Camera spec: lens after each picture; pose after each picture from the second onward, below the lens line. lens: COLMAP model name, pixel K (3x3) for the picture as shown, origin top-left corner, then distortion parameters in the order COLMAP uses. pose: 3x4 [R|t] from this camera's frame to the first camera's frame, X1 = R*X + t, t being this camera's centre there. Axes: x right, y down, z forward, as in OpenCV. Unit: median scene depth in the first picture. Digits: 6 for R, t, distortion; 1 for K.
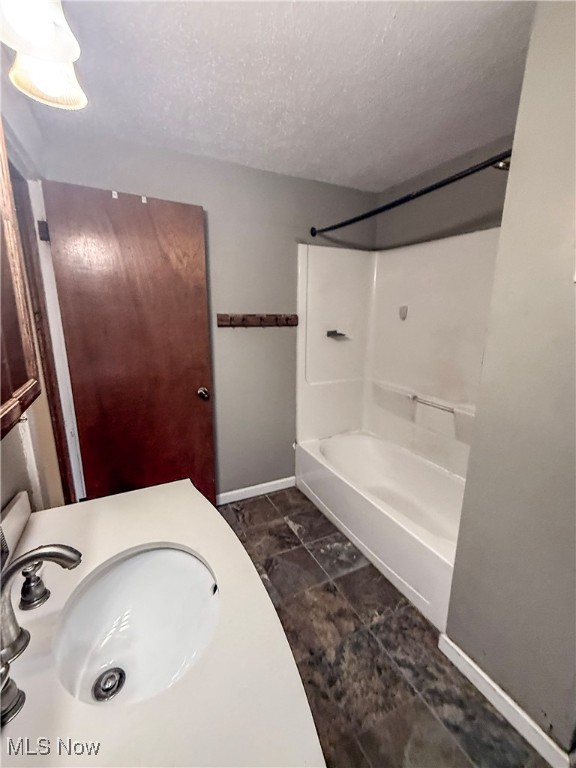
lens RADIAL K [[314.9, 0, 284.9], [0, 314.9, 384.2], [0, 0, 1]] dist [-0.001883, 0.000033]
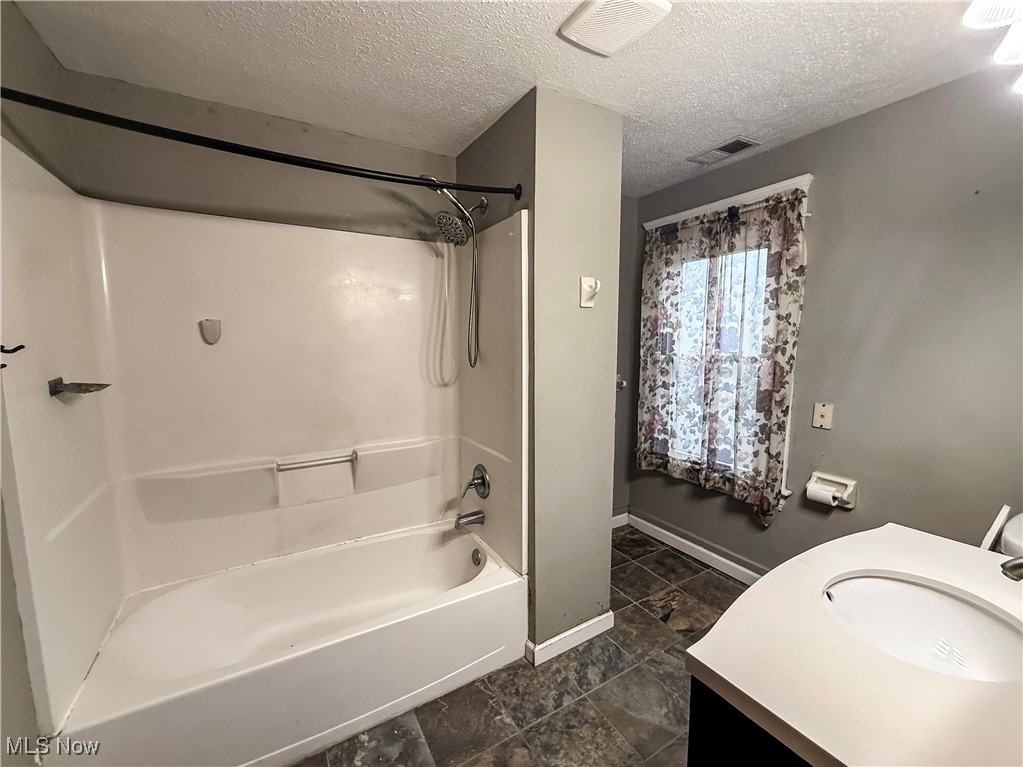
lens RADIAL K [[419.4, 0, 505.9], [0, 419.4, 385.6], [0, 0, 1]] dist [-0.001883, 0.000033]
pose [[-0.058605, -0.122831, 0.990696, -0.587980], [0.237668, 0.962150, 0.133351, -0.162415], [-0.969577, 0.243271, -0.027194, 0.790032]]
